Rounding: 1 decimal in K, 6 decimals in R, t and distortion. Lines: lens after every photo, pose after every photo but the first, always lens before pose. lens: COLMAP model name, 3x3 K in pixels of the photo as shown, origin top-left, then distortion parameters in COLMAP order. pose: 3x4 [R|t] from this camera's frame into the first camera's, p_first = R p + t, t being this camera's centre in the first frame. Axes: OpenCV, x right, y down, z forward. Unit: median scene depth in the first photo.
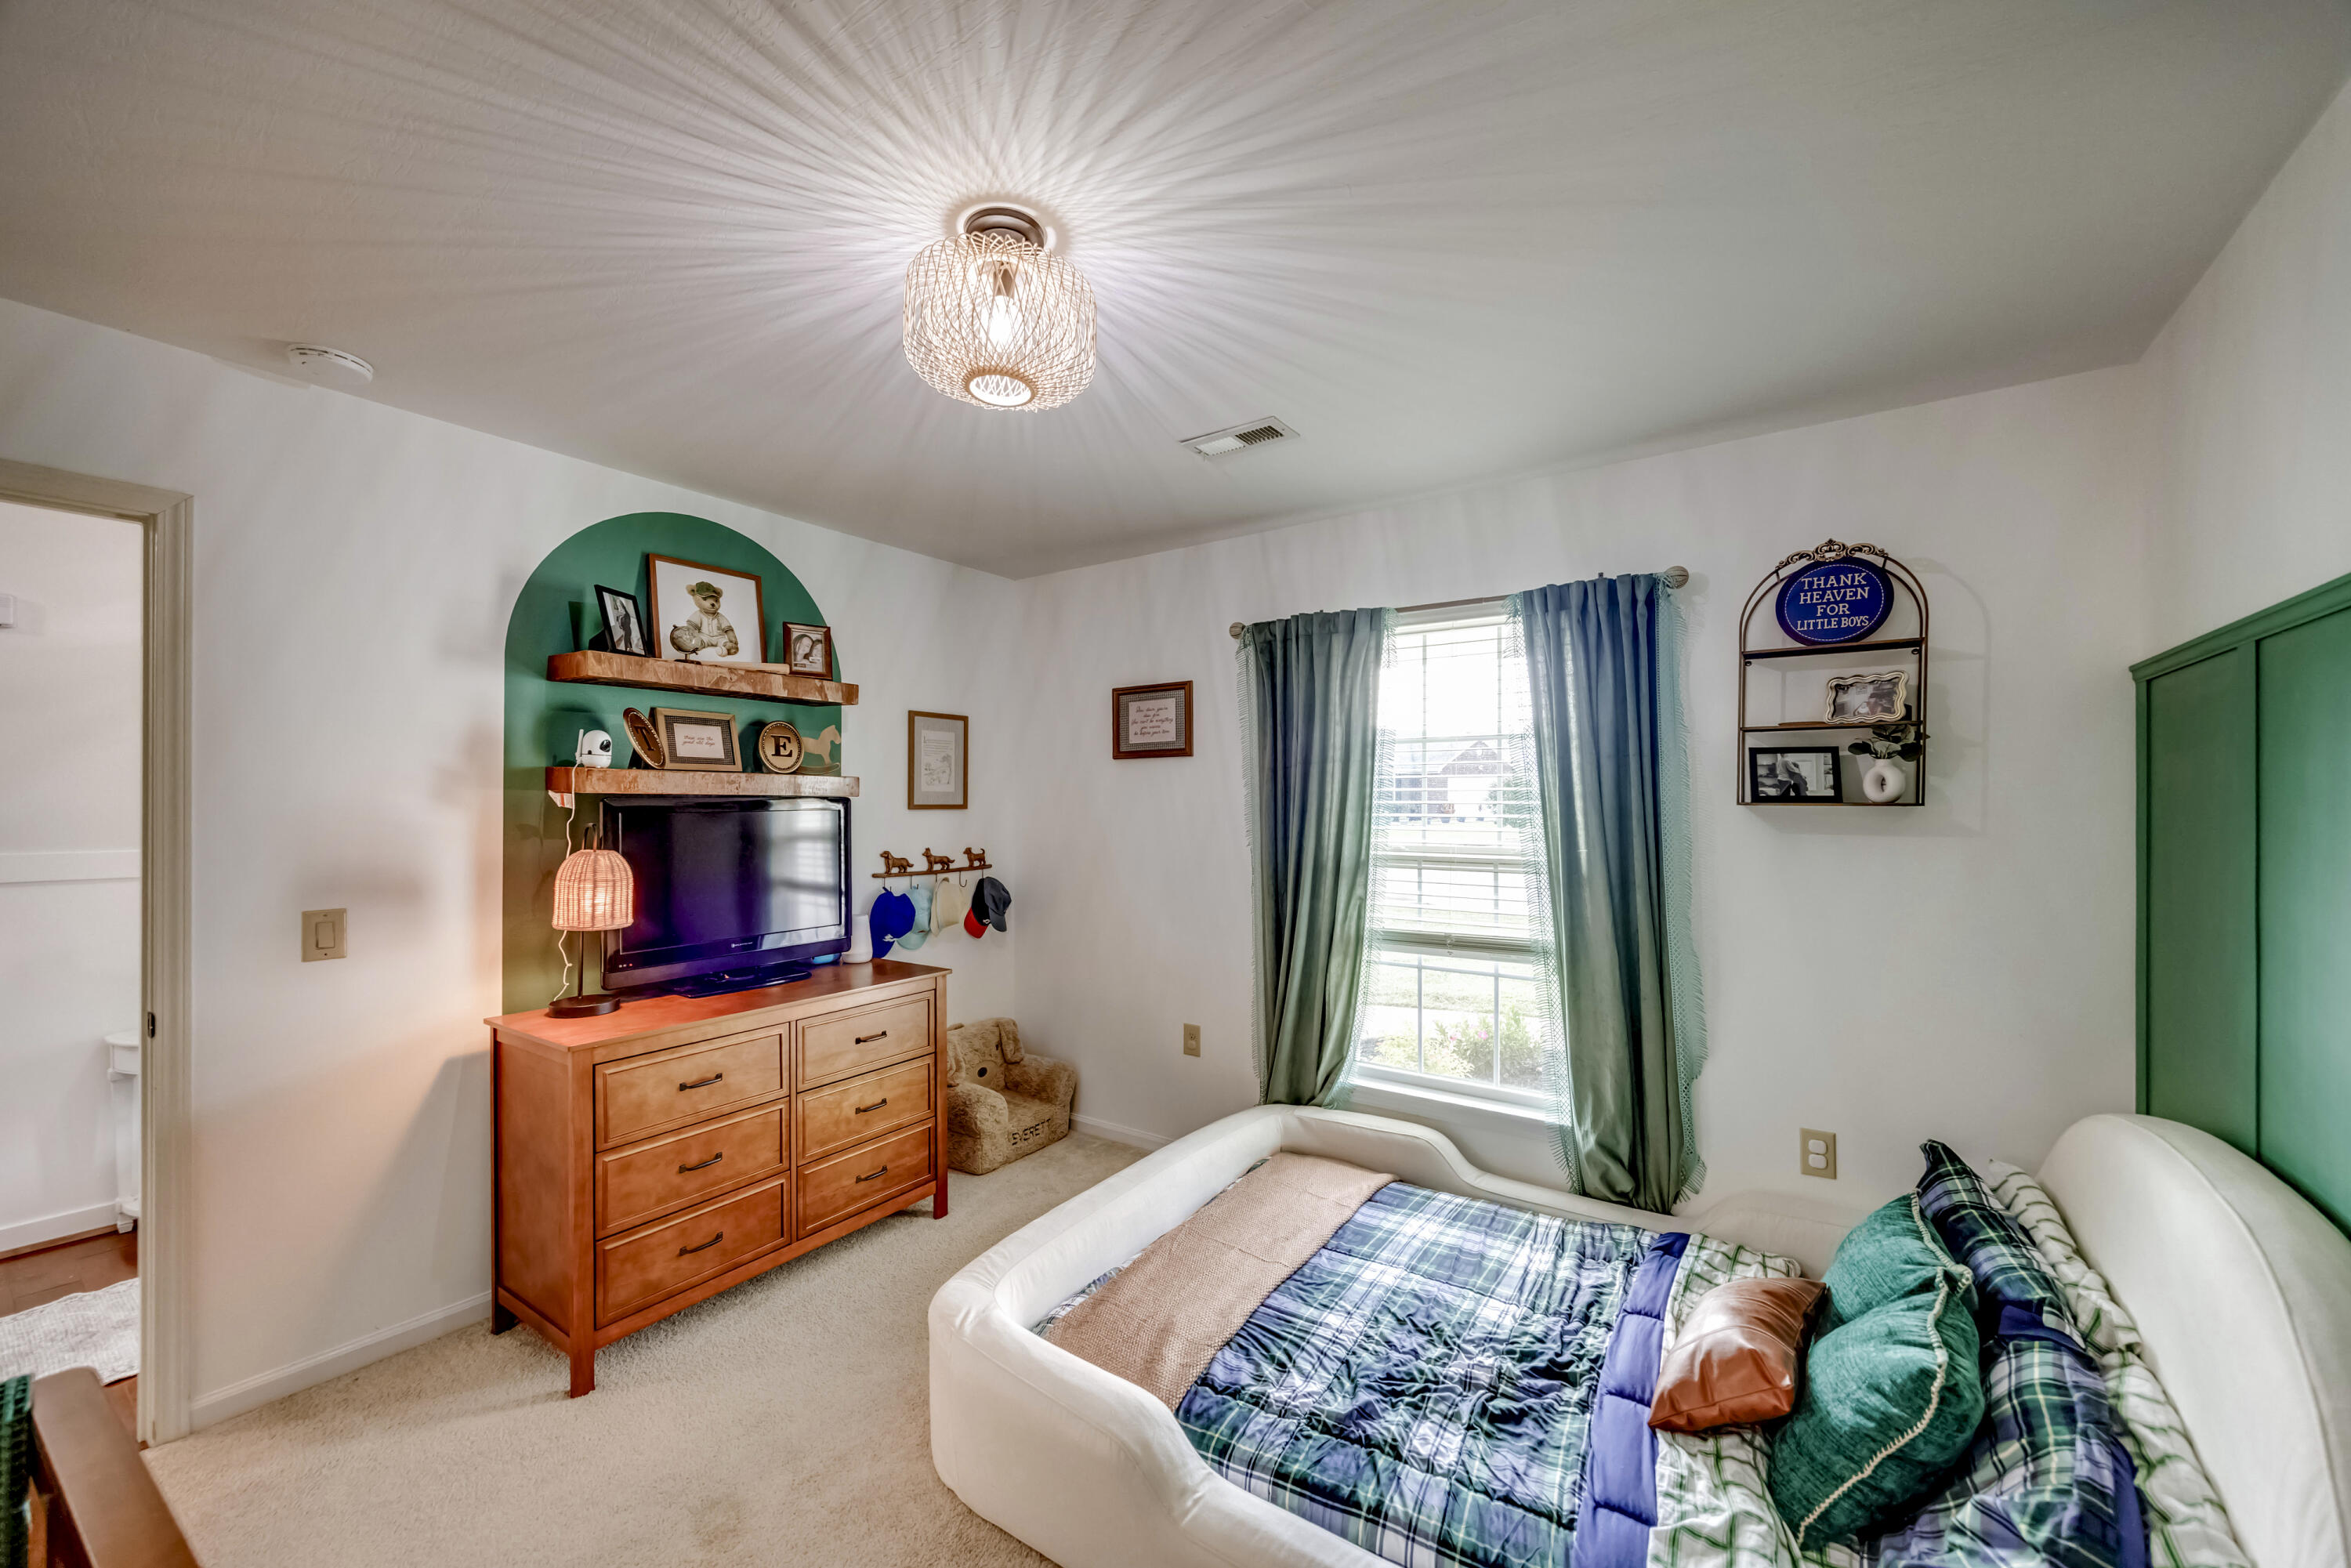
lens RADIAL K [[883.4, 0, 1161.5], [0, 883.4, 807.3], [0, 0, 1]] dist [-0.001822, -0.000275]
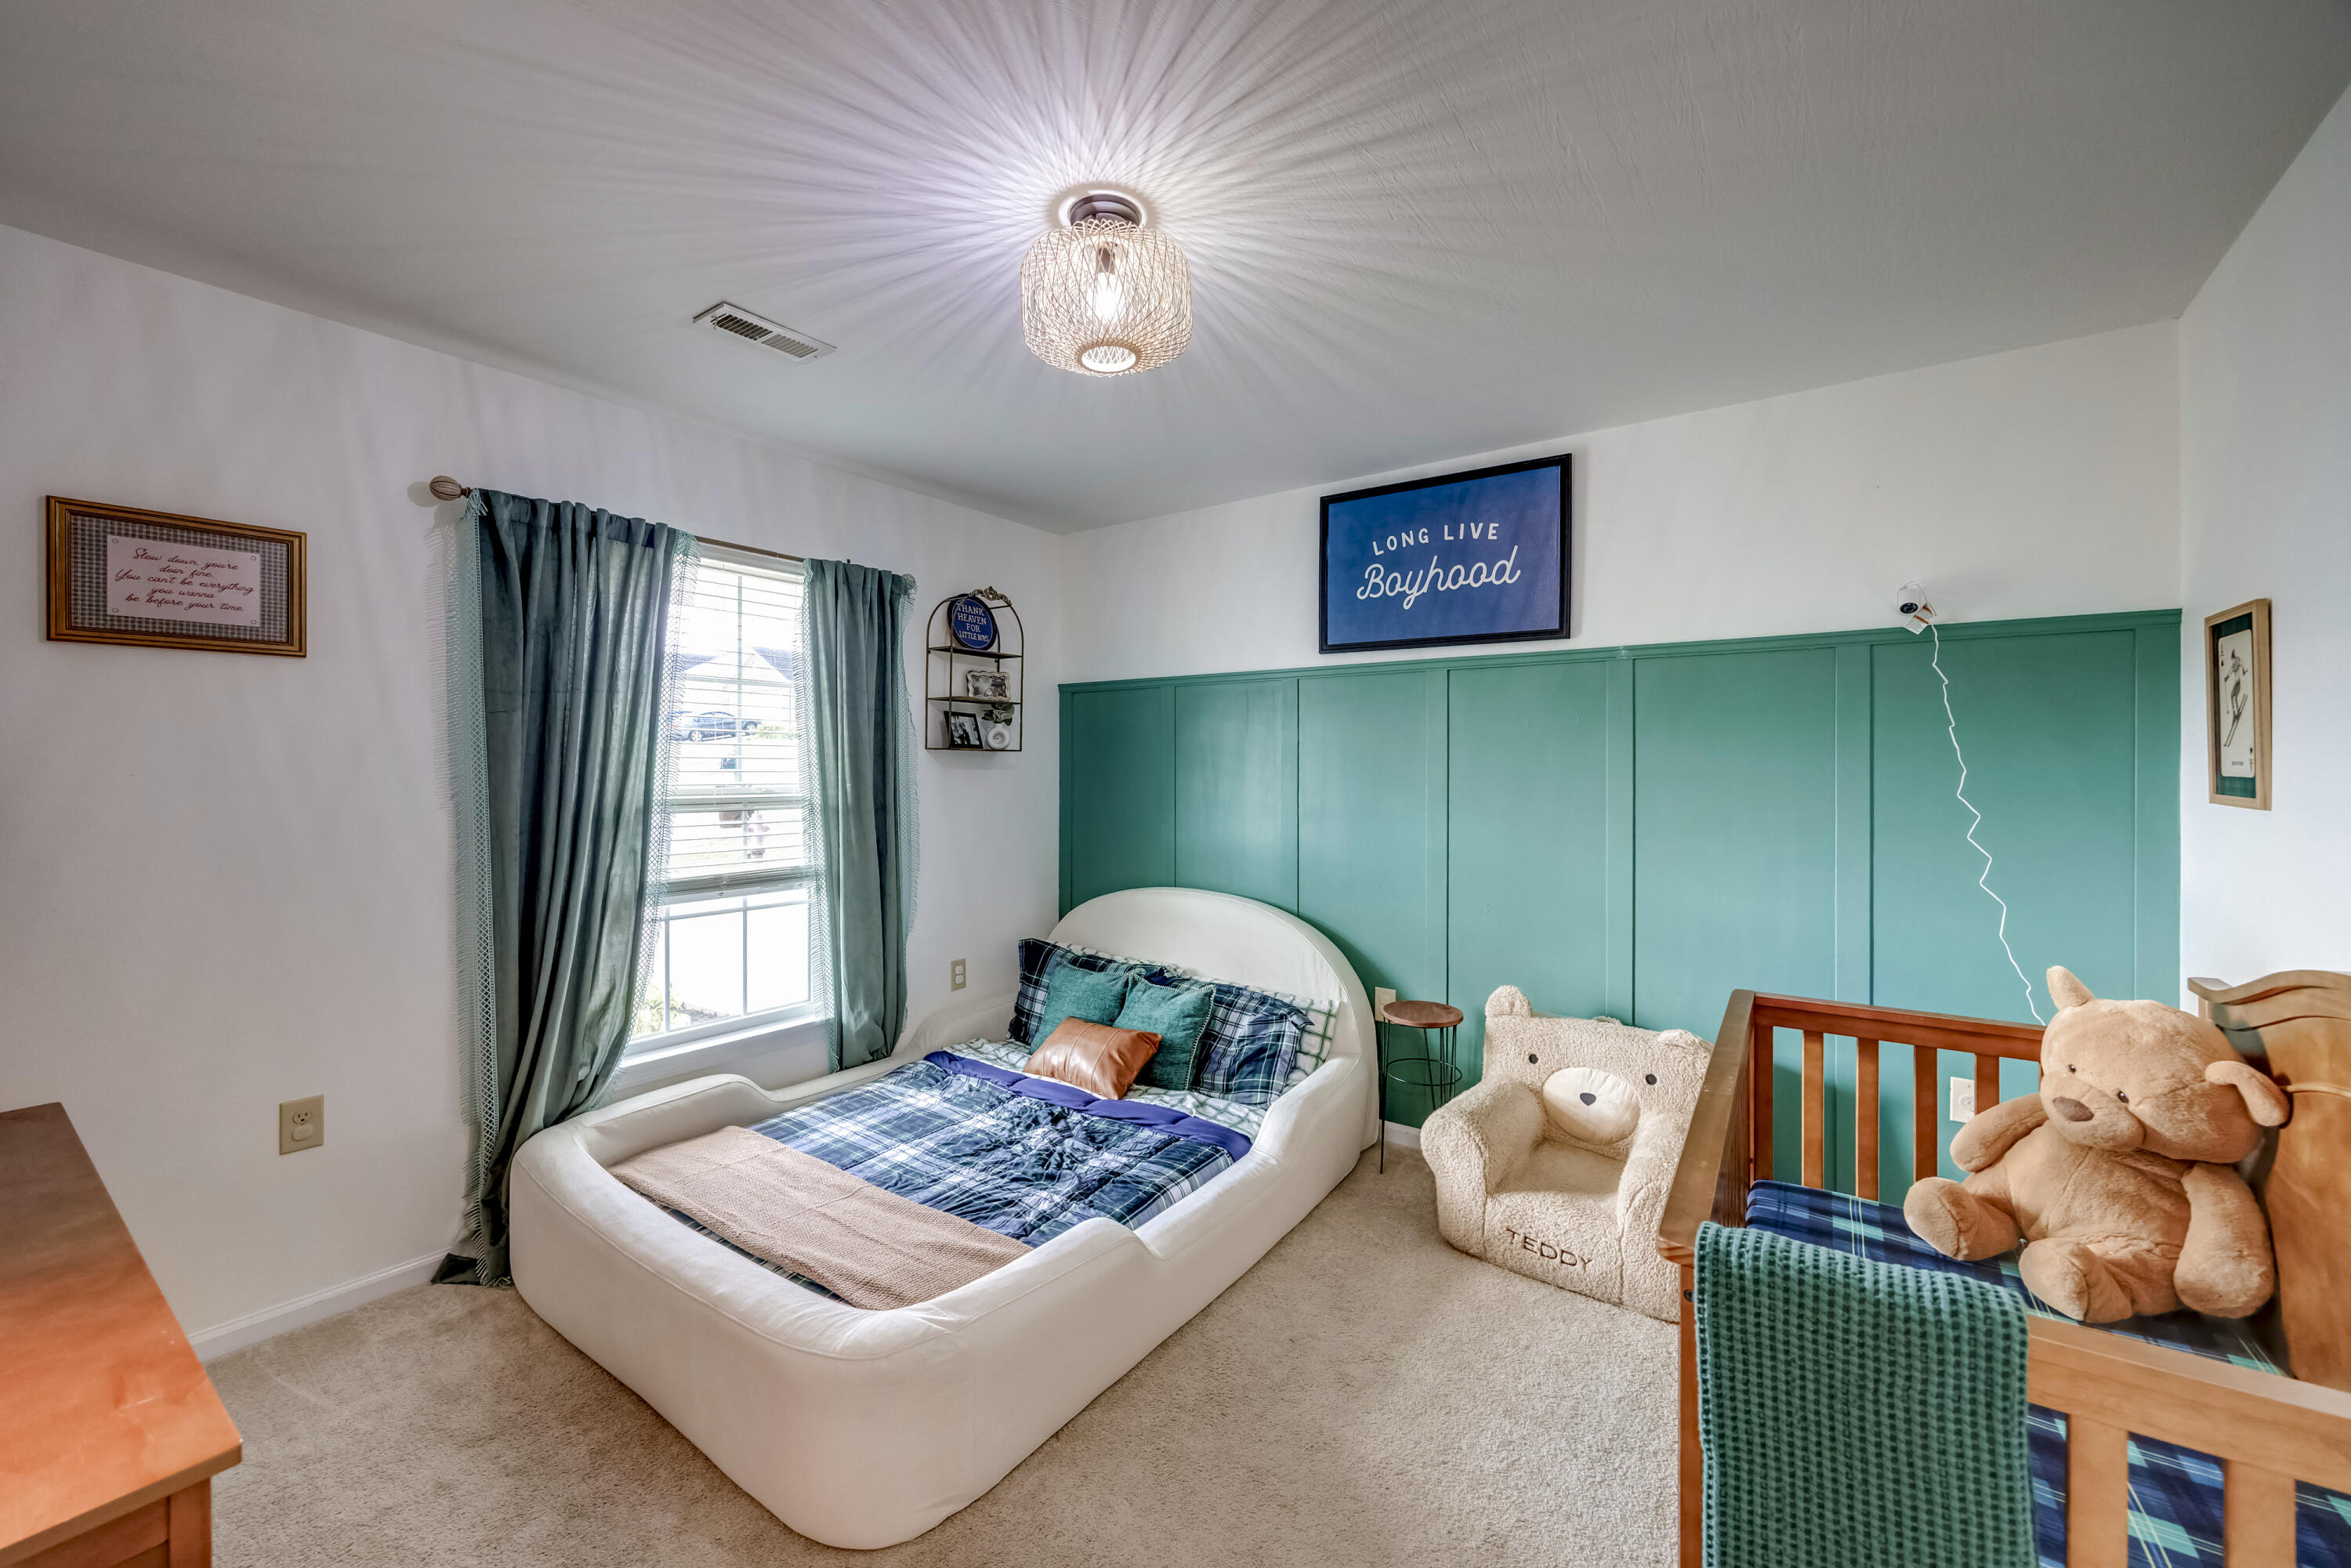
lens RADIAL K [[931.2, 0, 1175.8], [0, 931.2, 762.7], [0, 0, 1]] dist [-0.000286, -0.000006]
pose [[0.022886, 0.000658, 0.999738, -0.880328], [-0.004301, 0.999991, -0.000560, 0.018239], [-0.999729, -0.004287, 0.022888, 0.571490]]
